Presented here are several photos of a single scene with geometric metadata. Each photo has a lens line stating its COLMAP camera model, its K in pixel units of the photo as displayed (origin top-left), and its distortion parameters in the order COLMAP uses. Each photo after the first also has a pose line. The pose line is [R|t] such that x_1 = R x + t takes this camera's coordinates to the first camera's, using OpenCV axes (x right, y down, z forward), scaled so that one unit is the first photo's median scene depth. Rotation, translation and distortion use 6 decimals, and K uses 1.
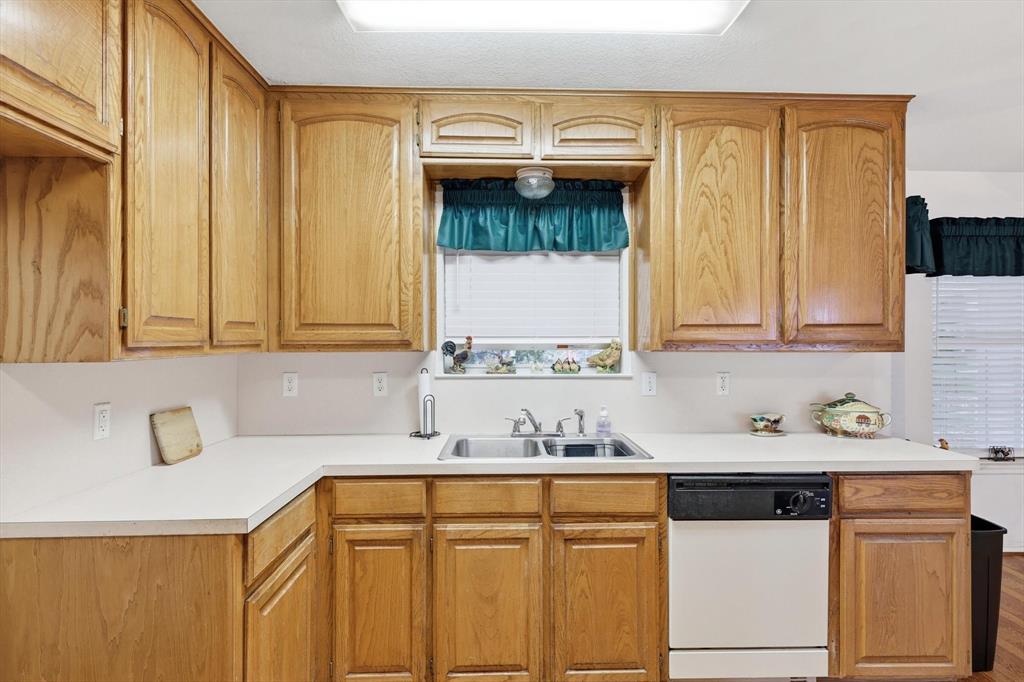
lens RADIAL K [[524.8, 0, 513.2], [0, 524.8, 333.5], [0, 0, 1]] dist [-0.000654, -0.001893]
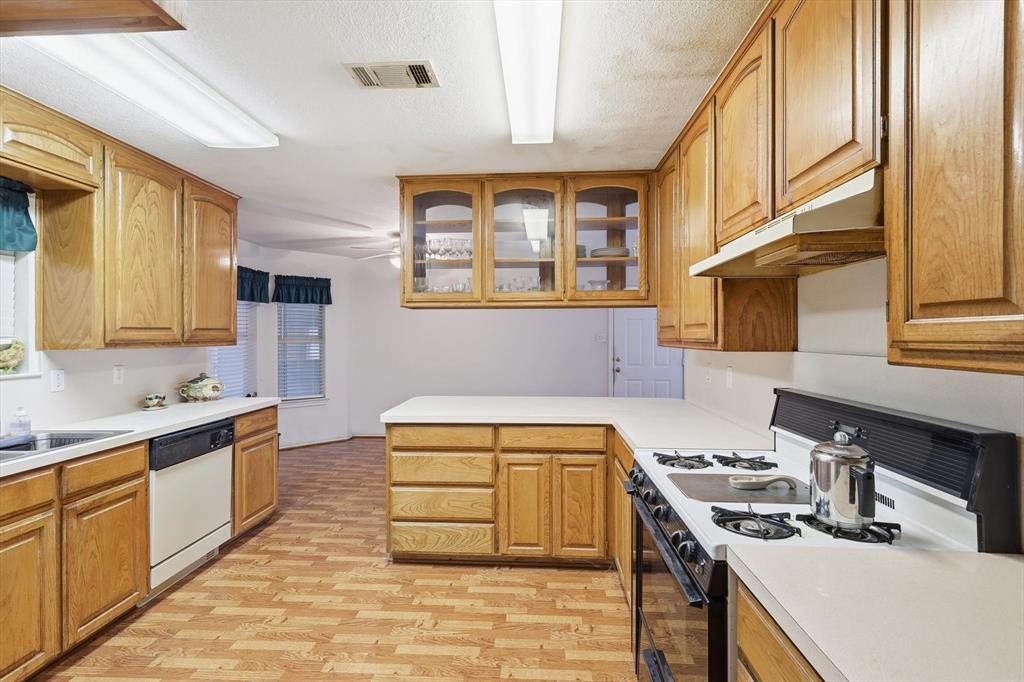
lens RADIAL K [[524.8, 0, 512.1], [0, 524.8, 337.2], [0, 0, 1]] dist [-0.000654, -0.001893]
pose [[0.077836, -0.004329, 0.996957, -0.949297], [-0.003739, 0.999982, 0.004634, -0.002679], [-0.996959, -0.004088, 0.077818, -0.029774]]
